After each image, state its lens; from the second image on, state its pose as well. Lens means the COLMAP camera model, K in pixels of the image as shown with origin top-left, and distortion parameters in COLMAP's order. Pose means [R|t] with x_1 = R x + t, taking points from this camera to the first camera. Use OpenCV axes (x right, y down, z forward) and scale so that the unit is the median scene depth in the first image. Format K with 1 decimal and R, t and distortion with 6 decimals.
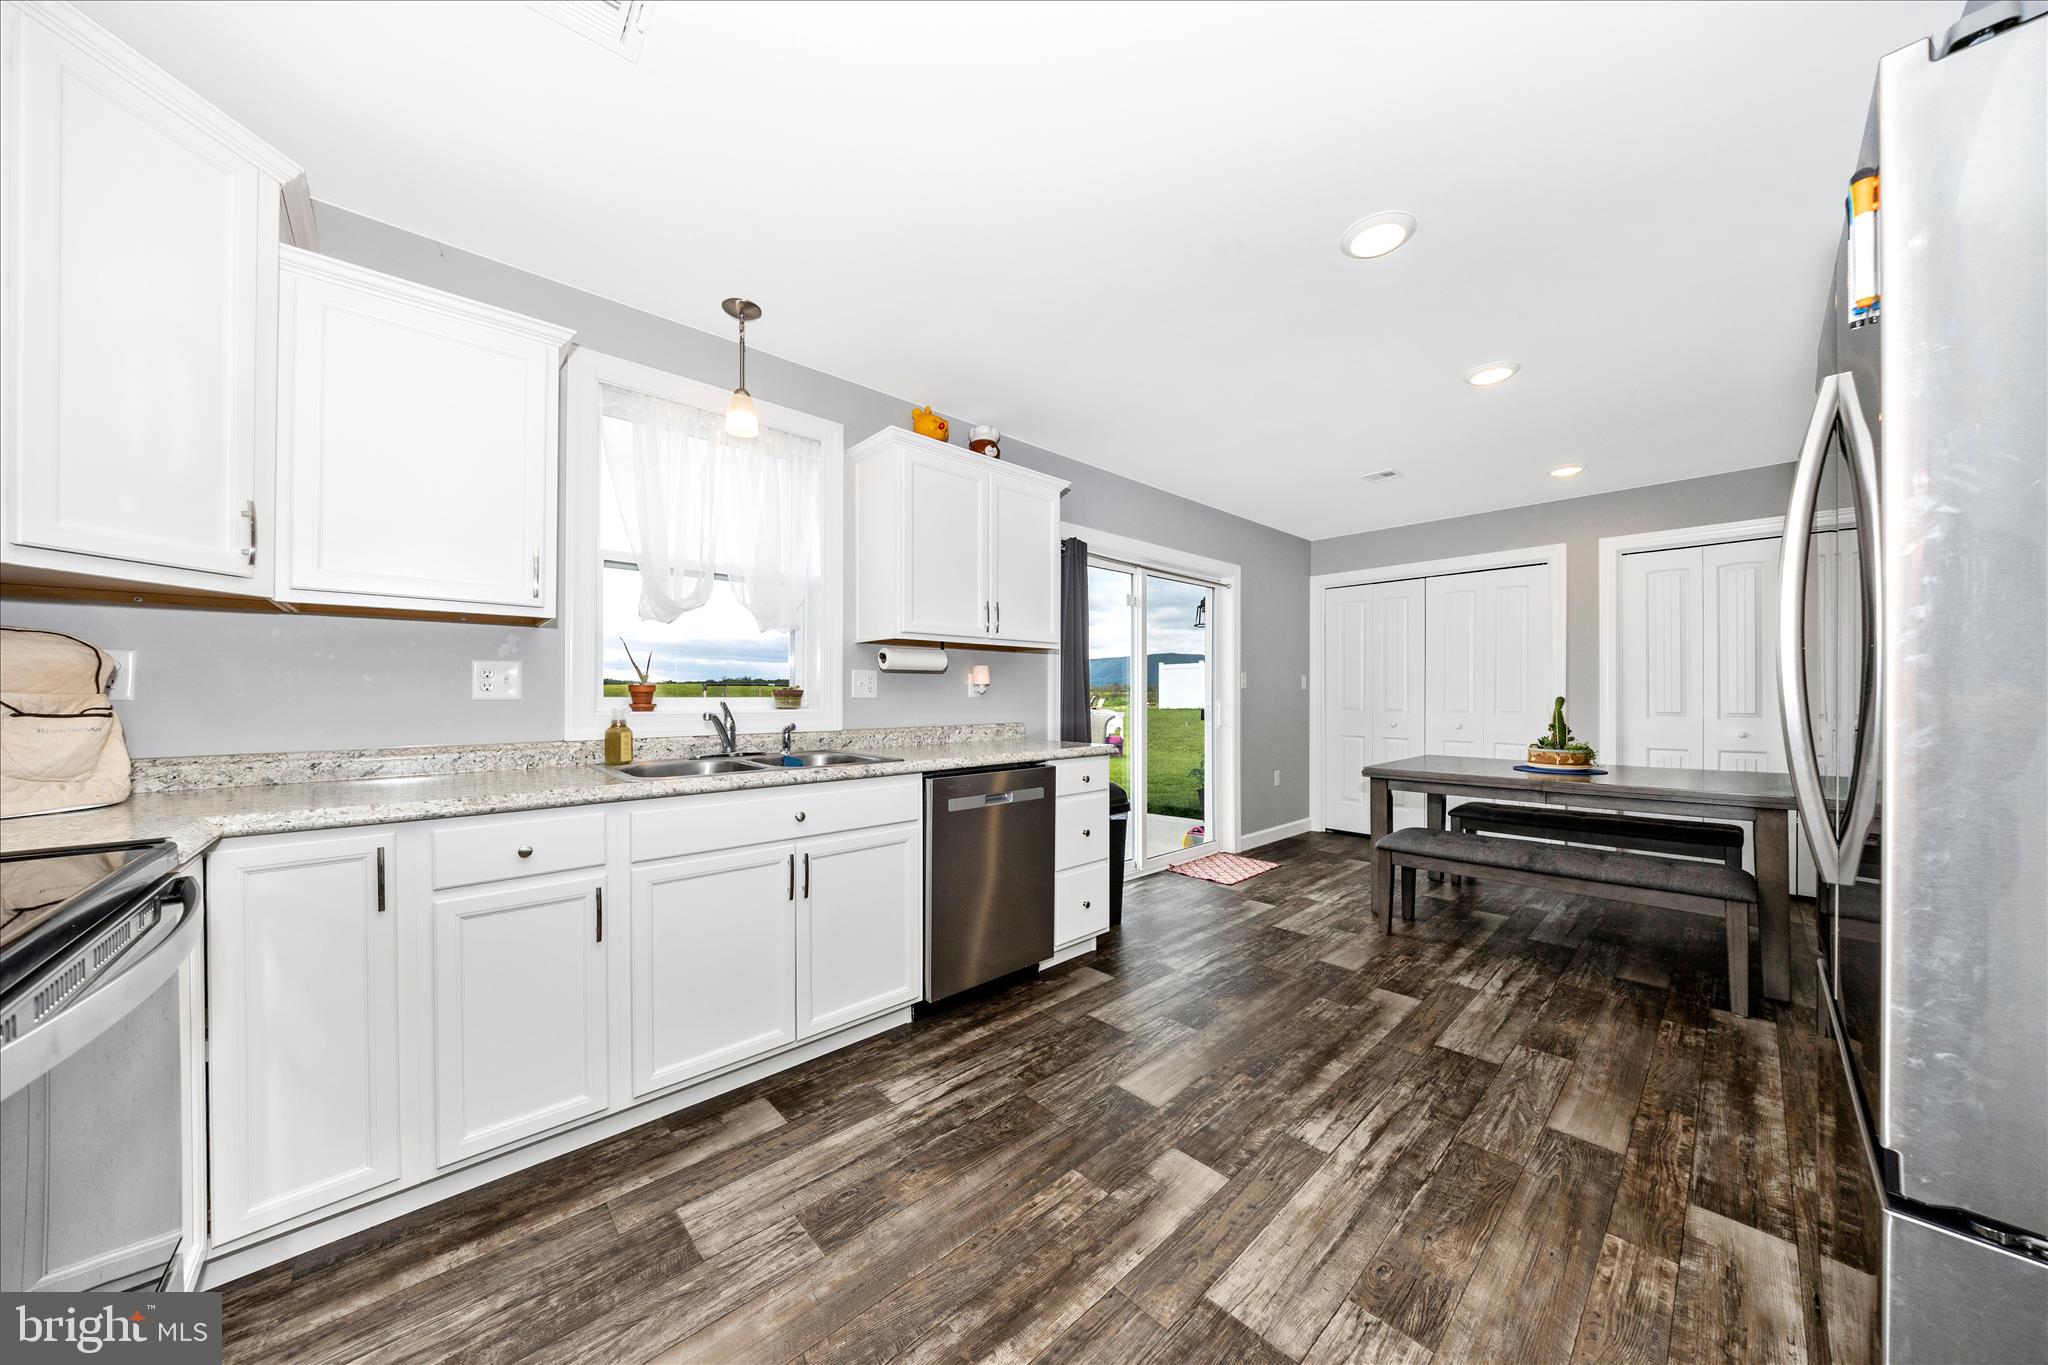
lens RADIAL K [[661.3, 0, 1023.2], [0, 661.3, 671.4], [0, 0, 1]] dist [-0.000728, 0.000056]
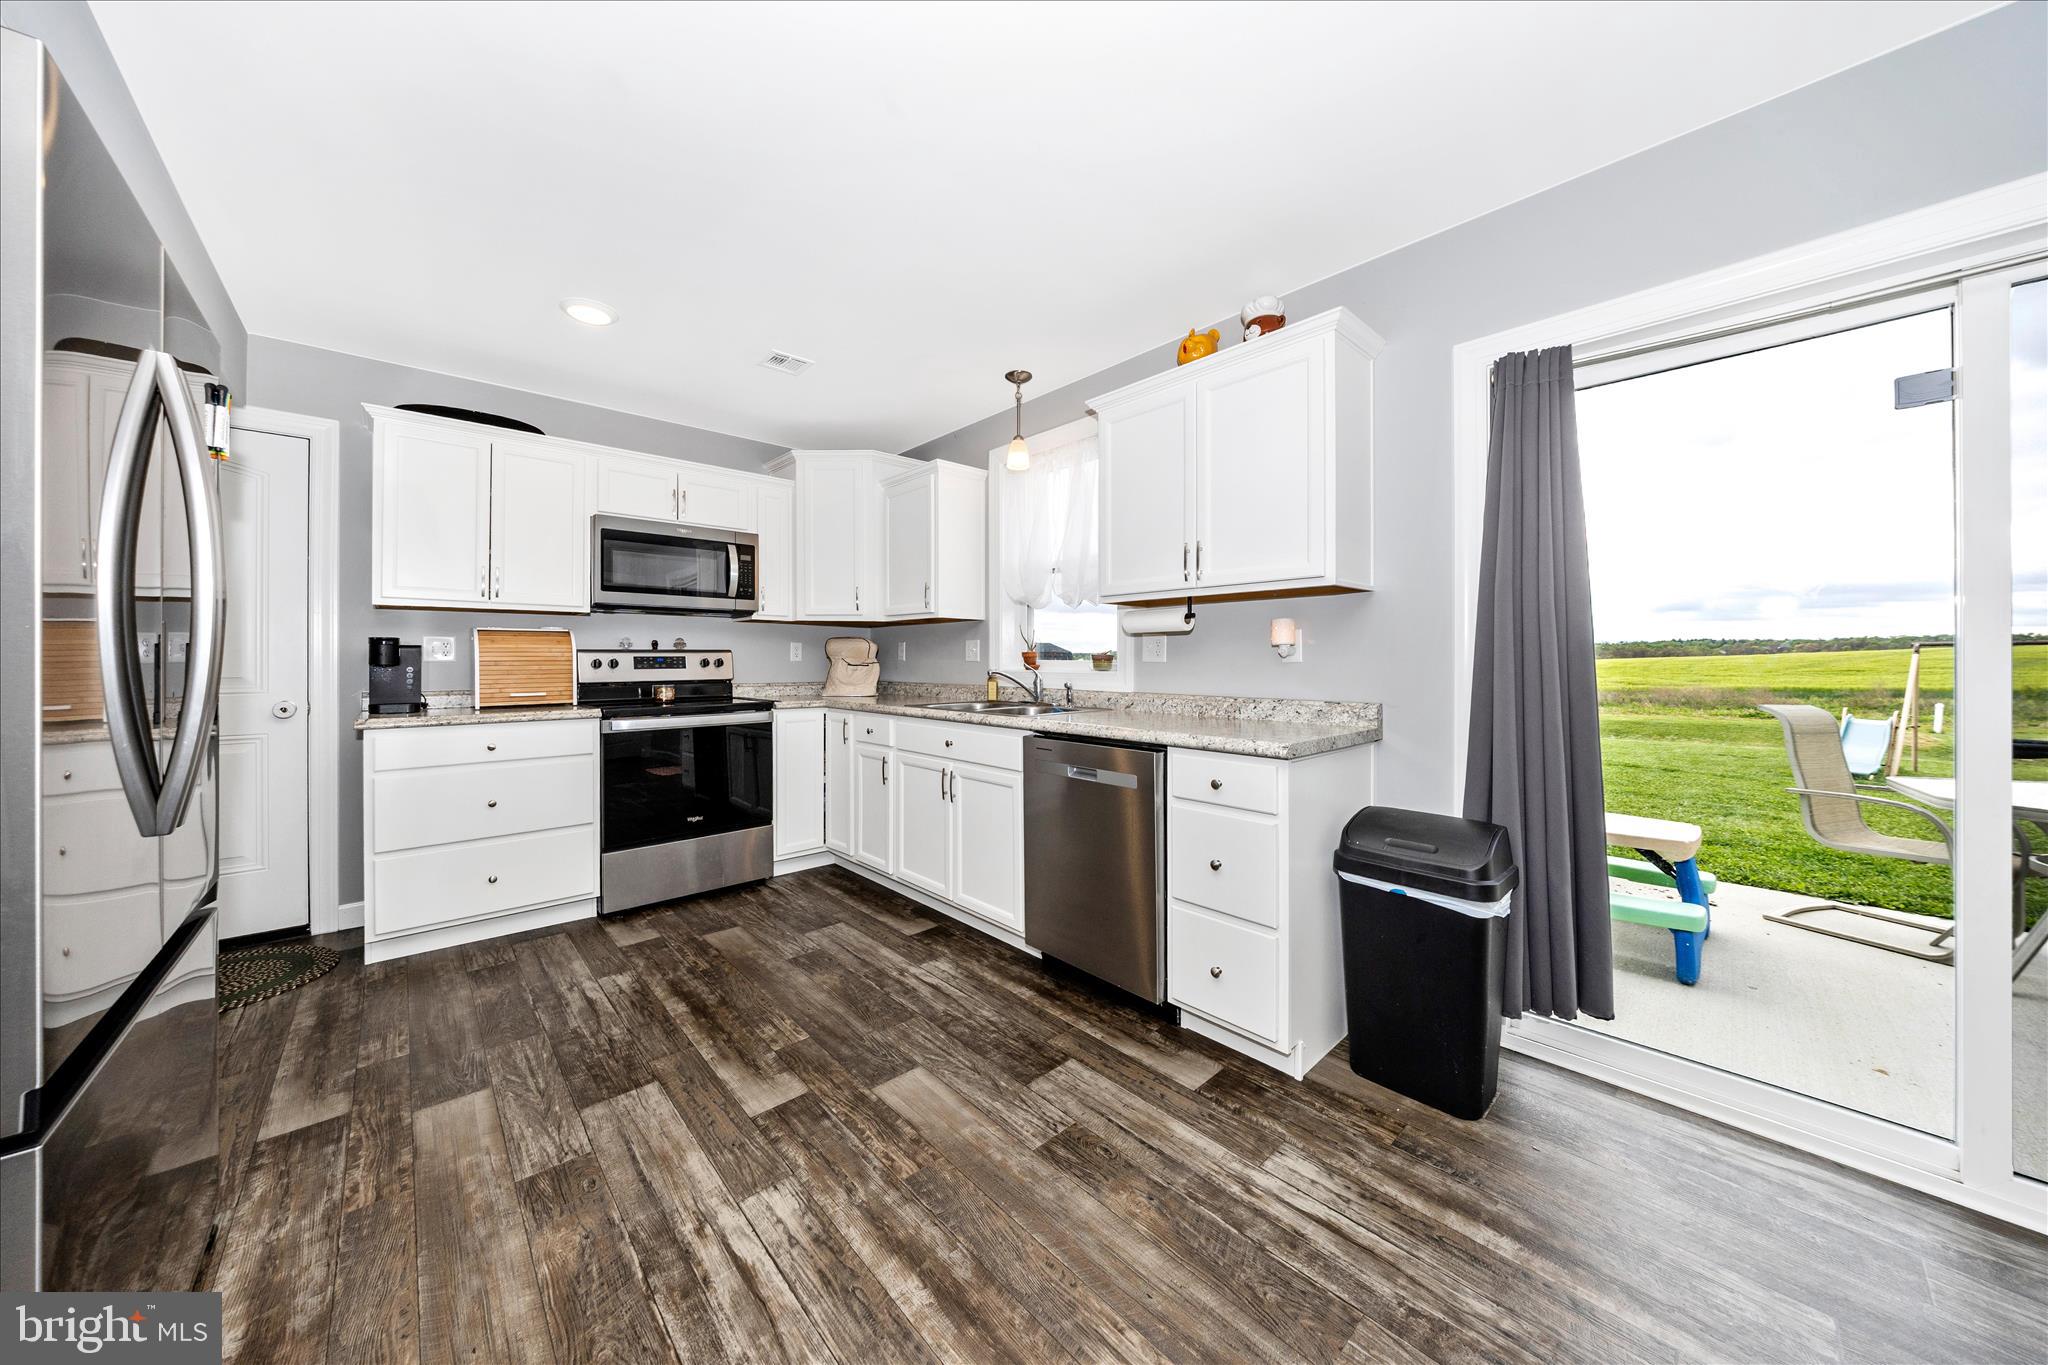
lens RADIAL K [[700.3, 0, 1062.0], [0, 700.3, 654.5], [0, 0, 1]] dist [0.000036, -0.000014]
pose [[0.039695, -0.007101, -0.999187, 0.978599], [0.032672, 0.999449, -0.005804, 0.035892], [0.998678, -0.032415, 0.039906, 0.989169]]
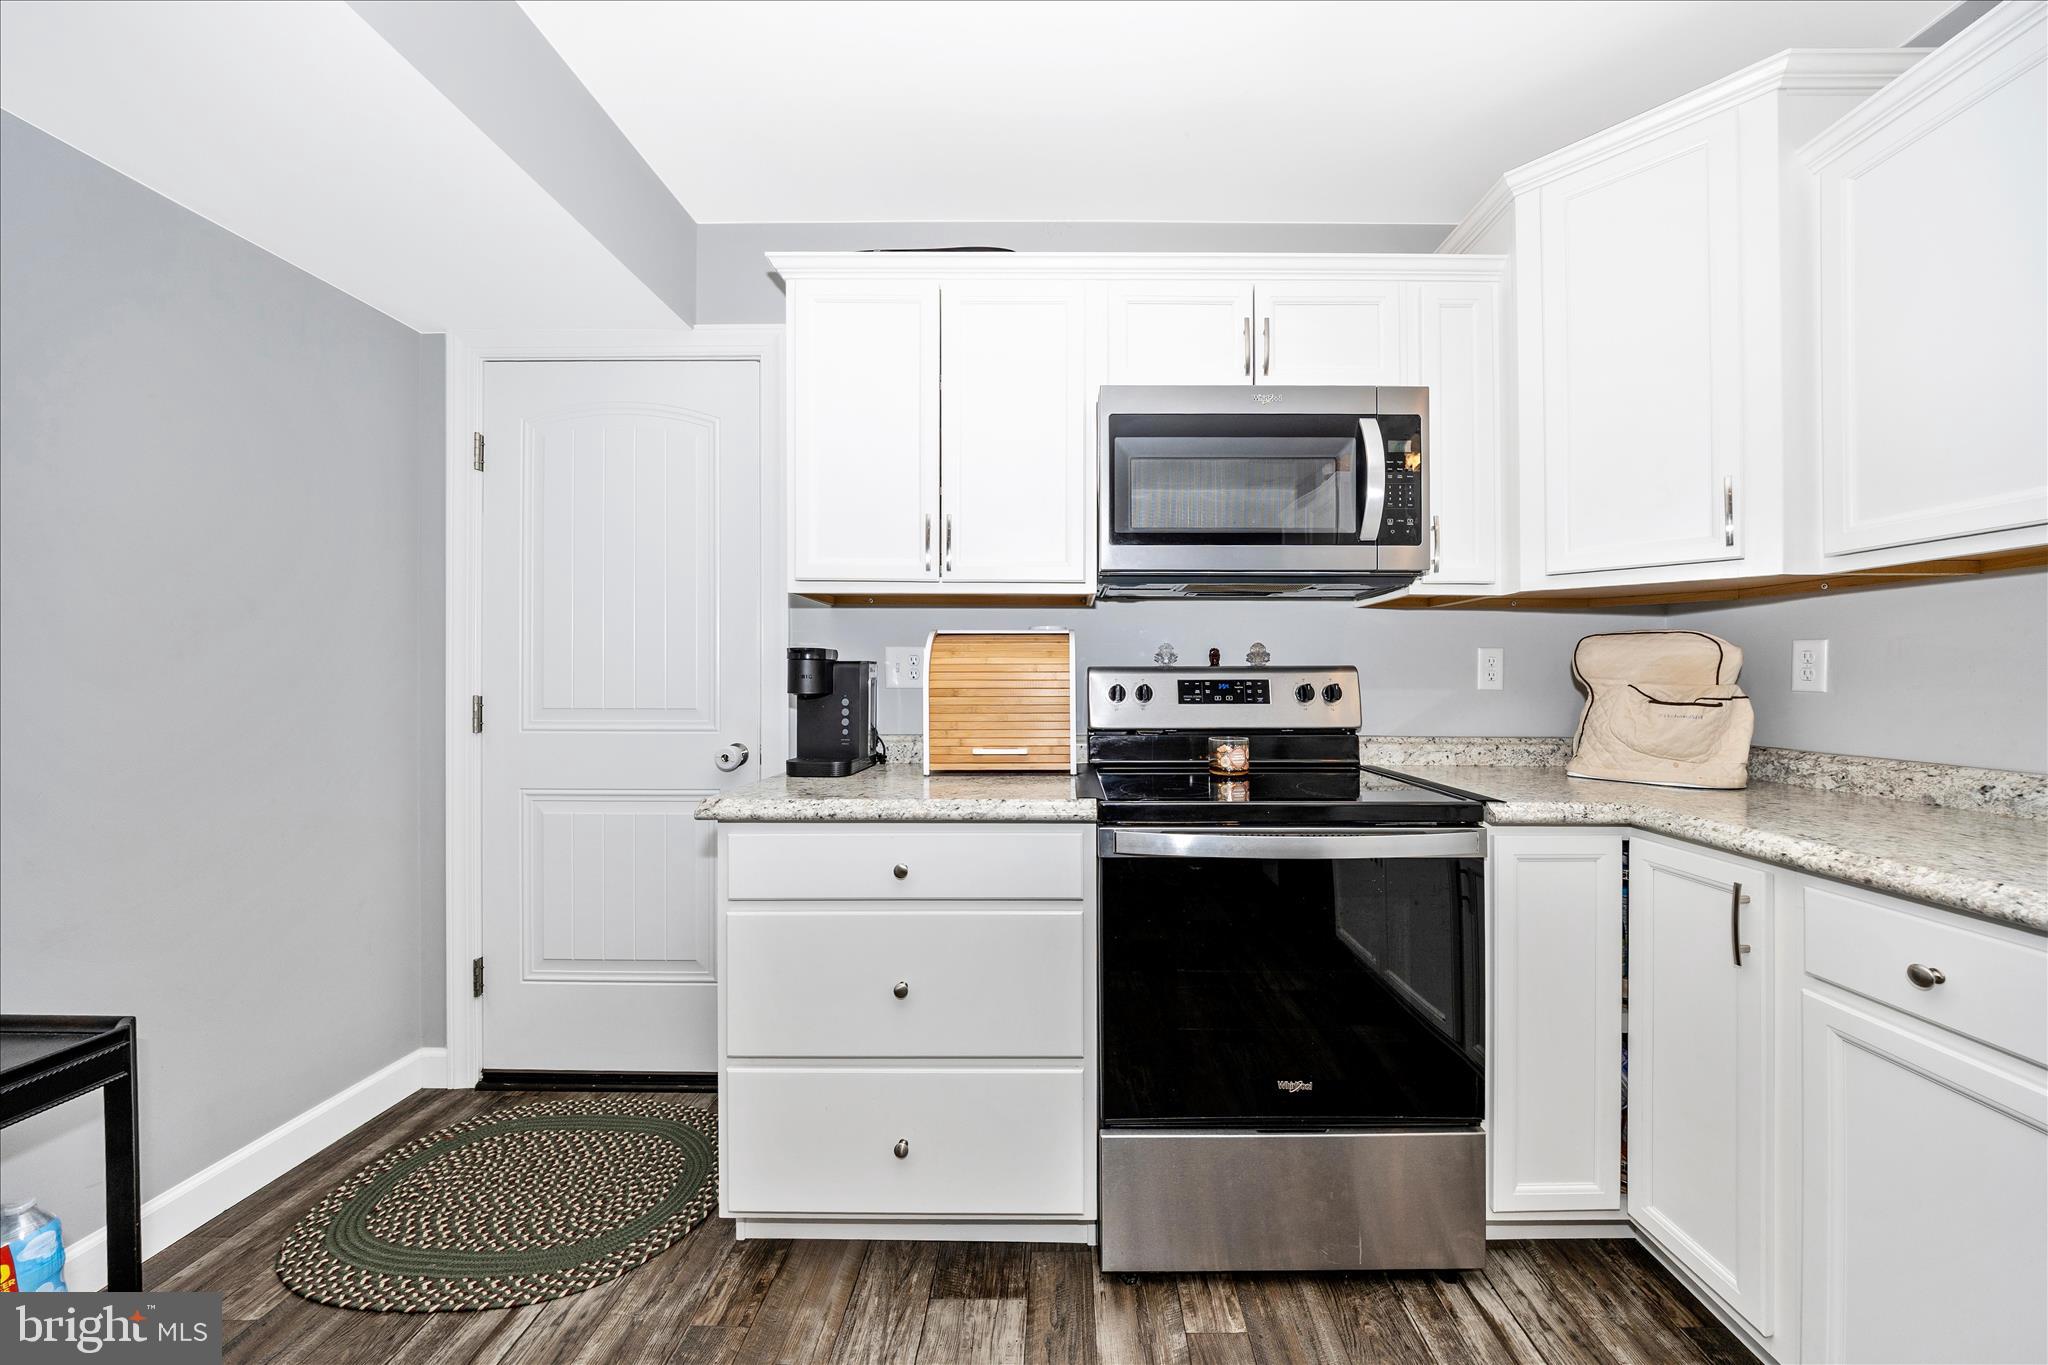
lens RADIAL K [[711.8, 0, 1058.2], [0, 711.8, 676.8], [0, 0, 1]] dist [-0.009468, 0.003920]
pose [[-0.668047, -0.004376, -0.744107, 0.106655], [0.021640, 0.999446, -0.025306, 0.015012], [0.743805, -0.033008, -0.667581, 0.555021]]
